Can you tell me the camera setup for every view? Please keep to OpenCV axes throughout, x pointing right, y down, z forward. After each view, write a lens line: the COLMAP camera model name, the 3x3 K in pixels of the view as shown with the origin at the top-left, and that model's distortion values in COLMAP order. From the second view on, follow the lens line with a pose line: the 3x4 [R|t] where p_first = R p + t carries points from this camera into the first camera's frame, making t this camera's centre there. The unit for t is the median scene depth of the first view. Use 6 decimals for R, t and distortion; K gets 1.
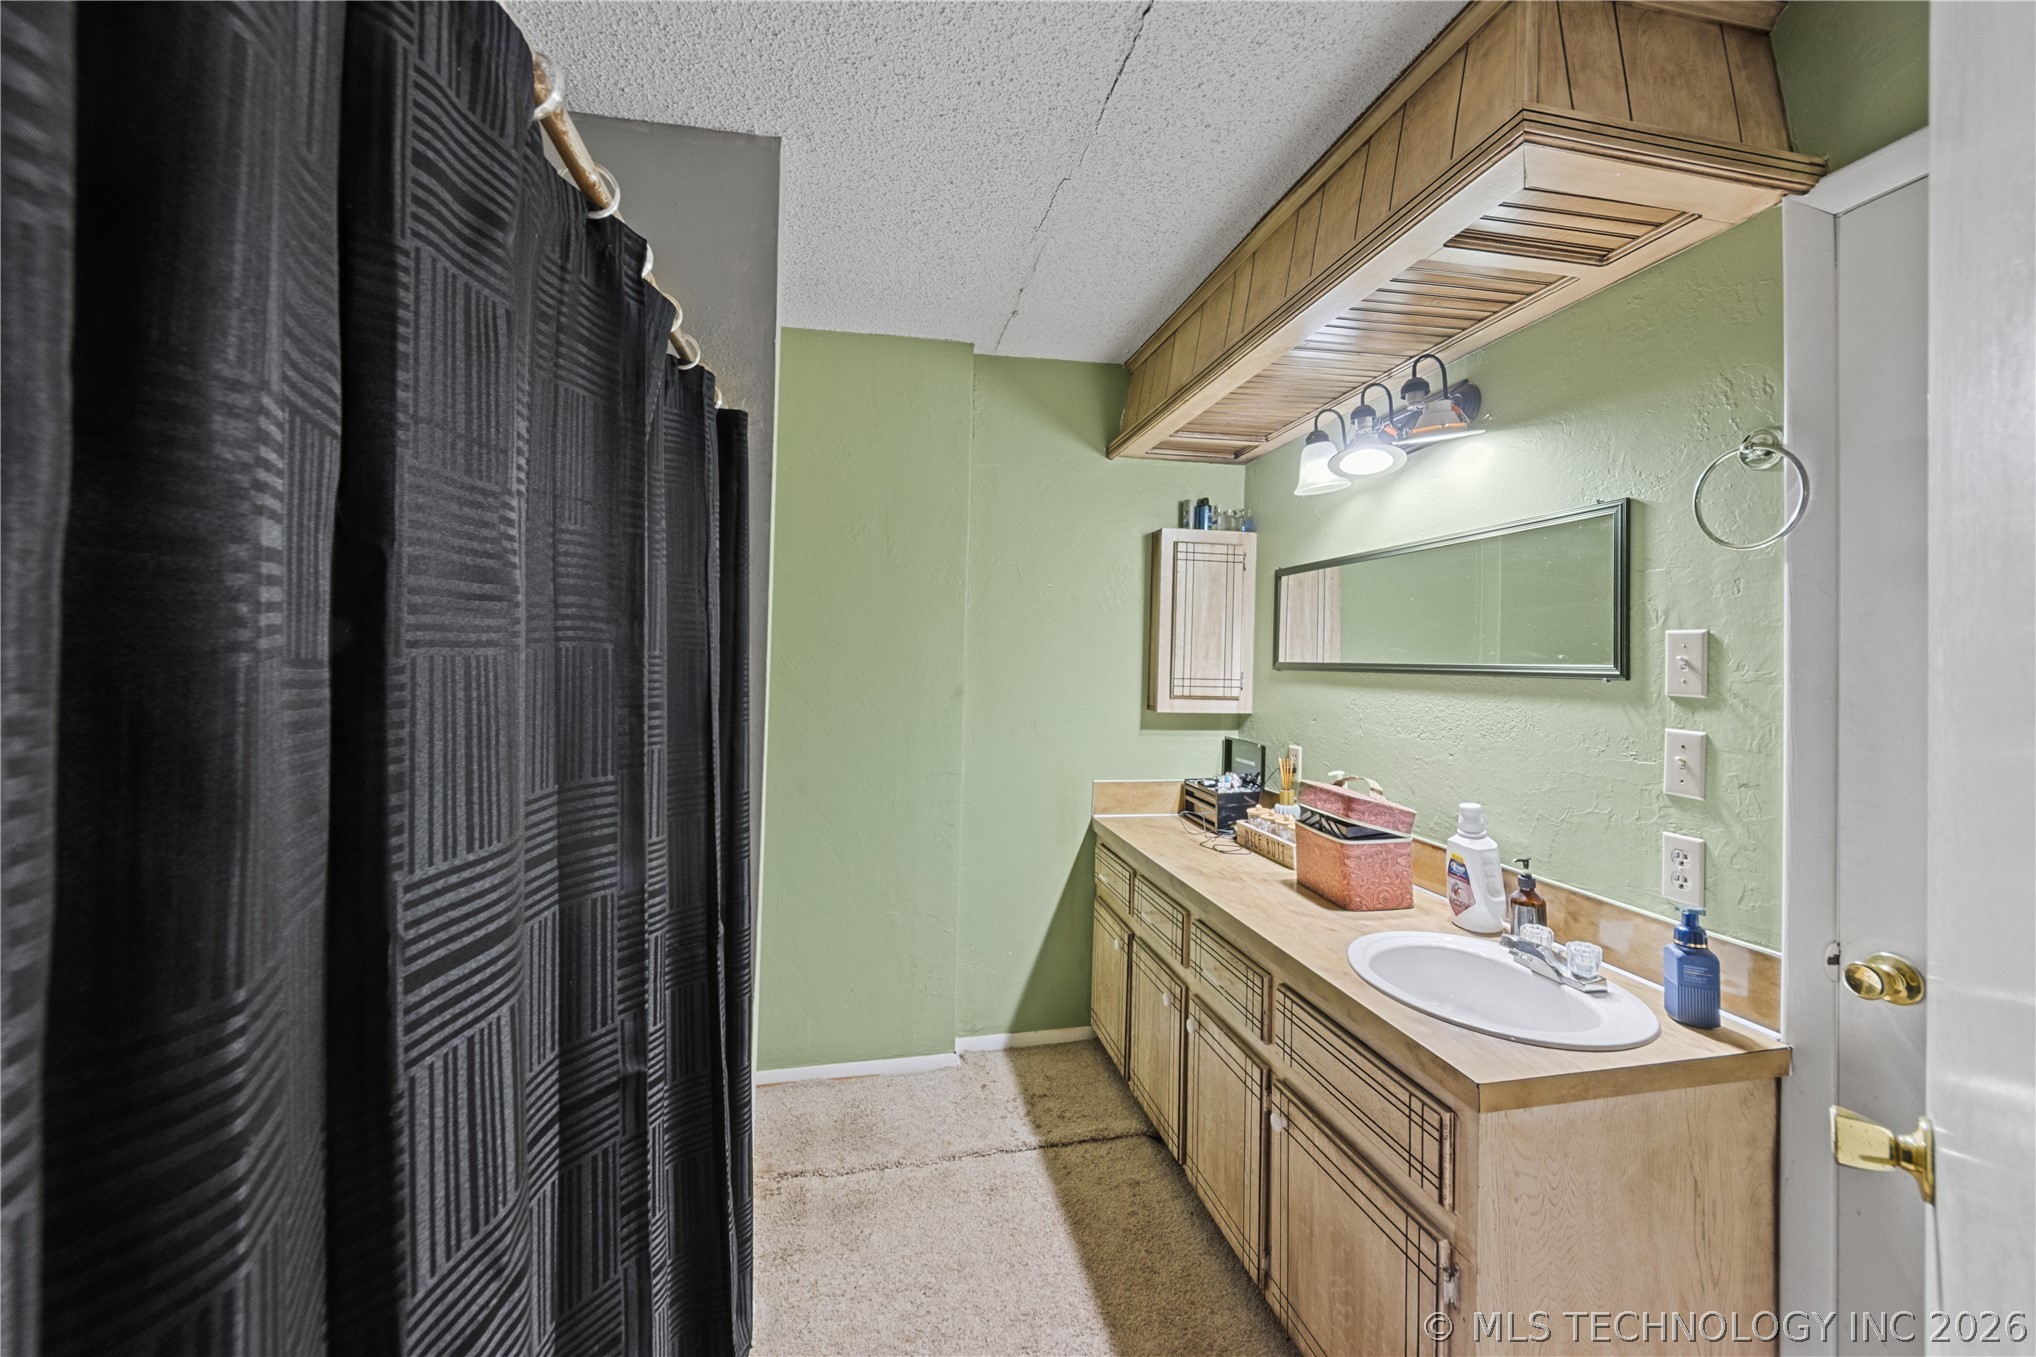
lens RADIAL K [[777.7, 0, 1010.3], [0, 777.7, 659.7], [0, 0, 1]] dist [0.014952, -0.002977]
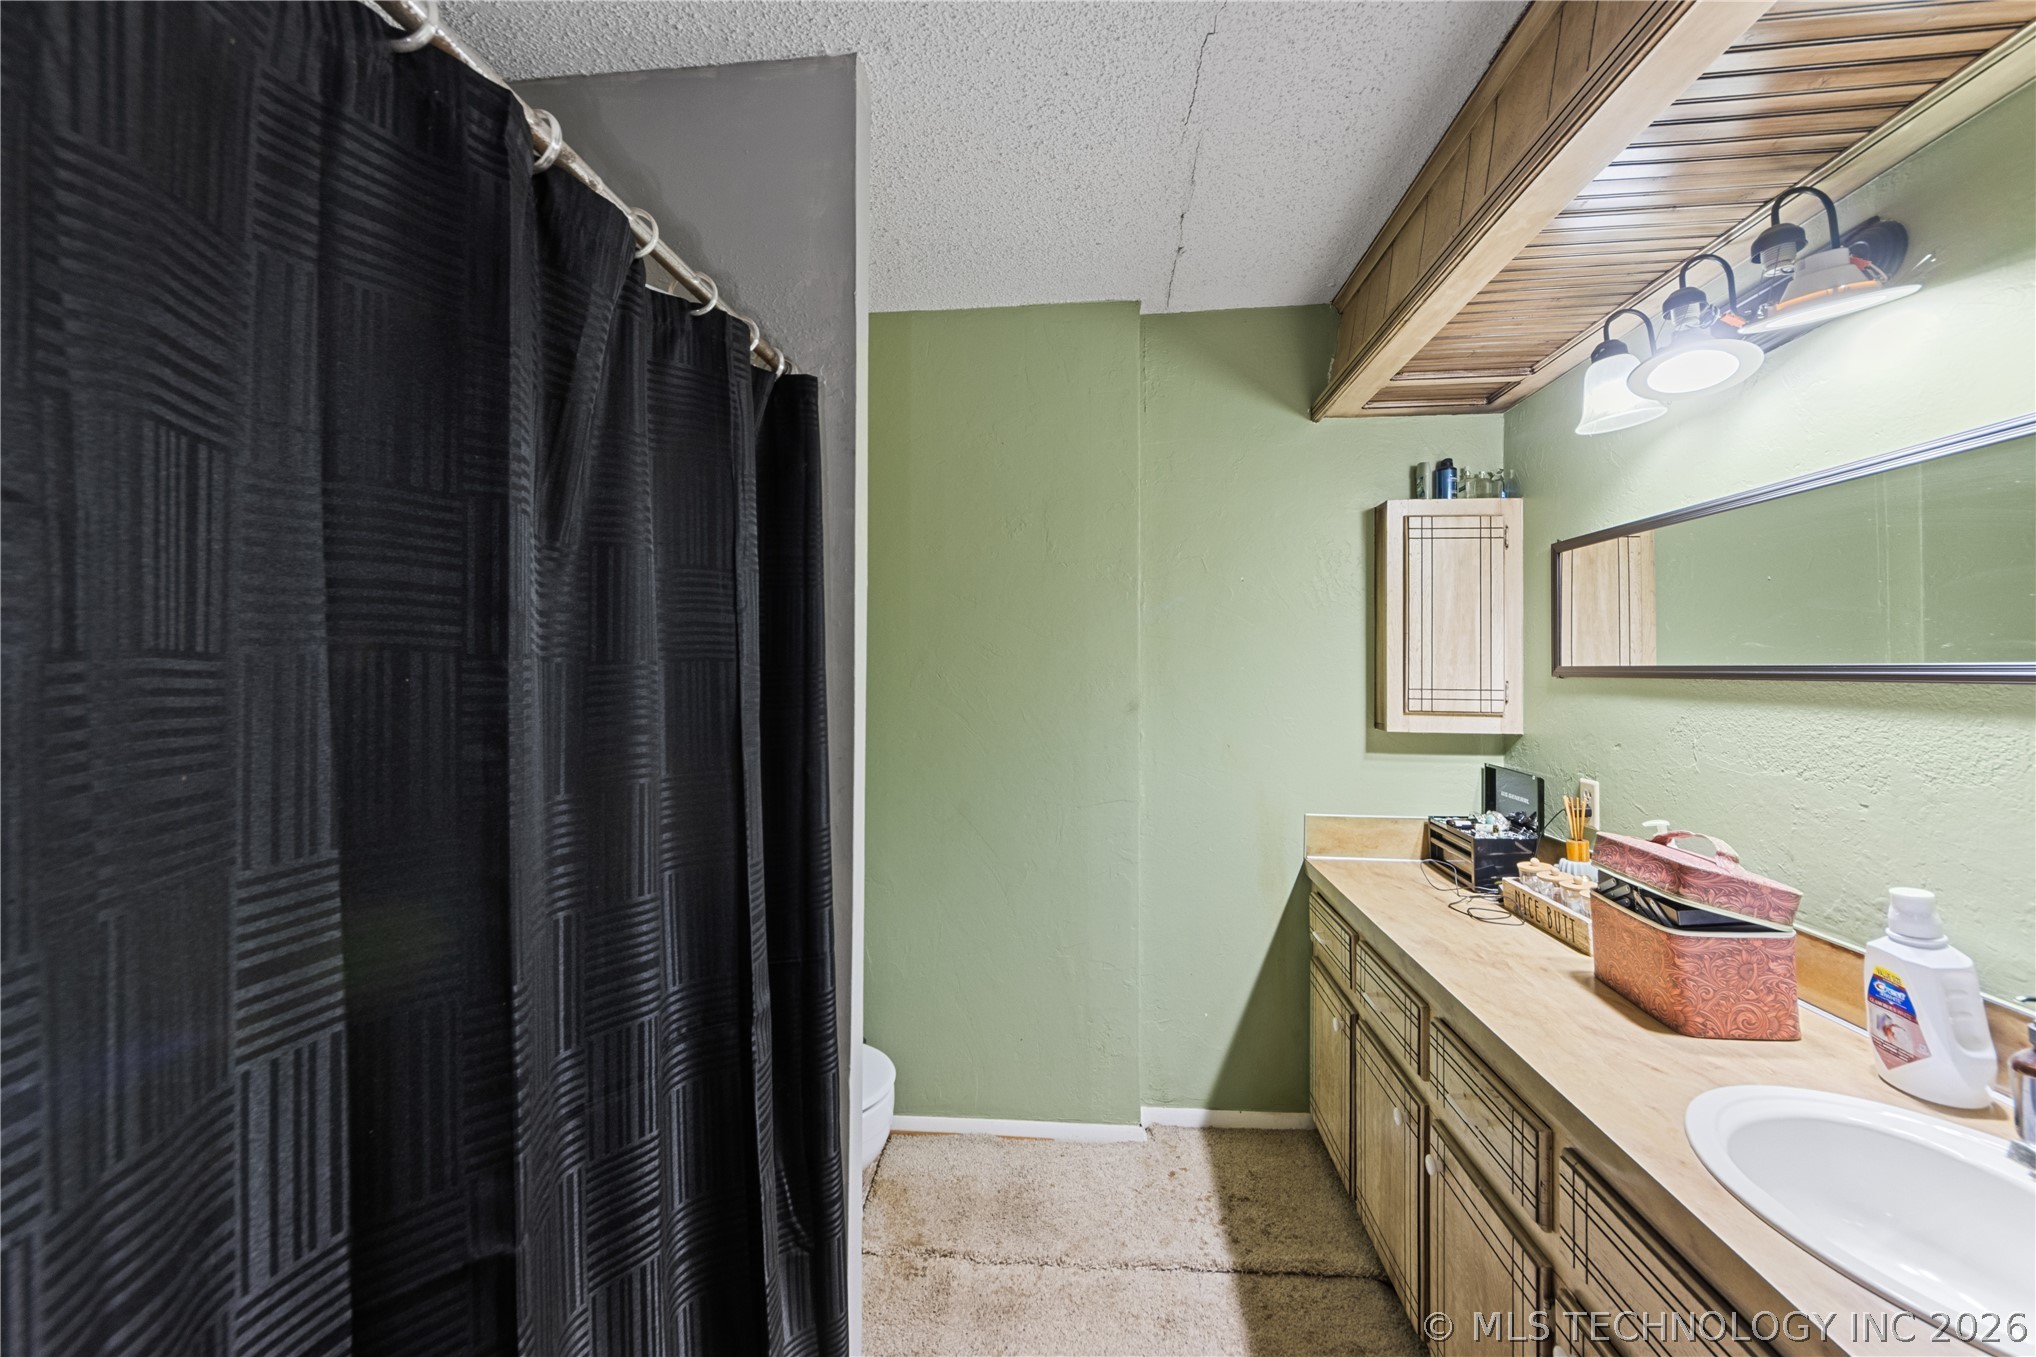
lens RADIAL K [[783.2, 0, 1021.2], [0, 783.2, 653.7], [0, 0, 1]] dist [0.000467, -0.002865]
pose [[0.961110, -0.018672, -0.275534, 0.066386], [0.012413, 0.999624, -0.024445, 0.003422], [0.275887, 0.020075, 0.960980, 0.164357]]
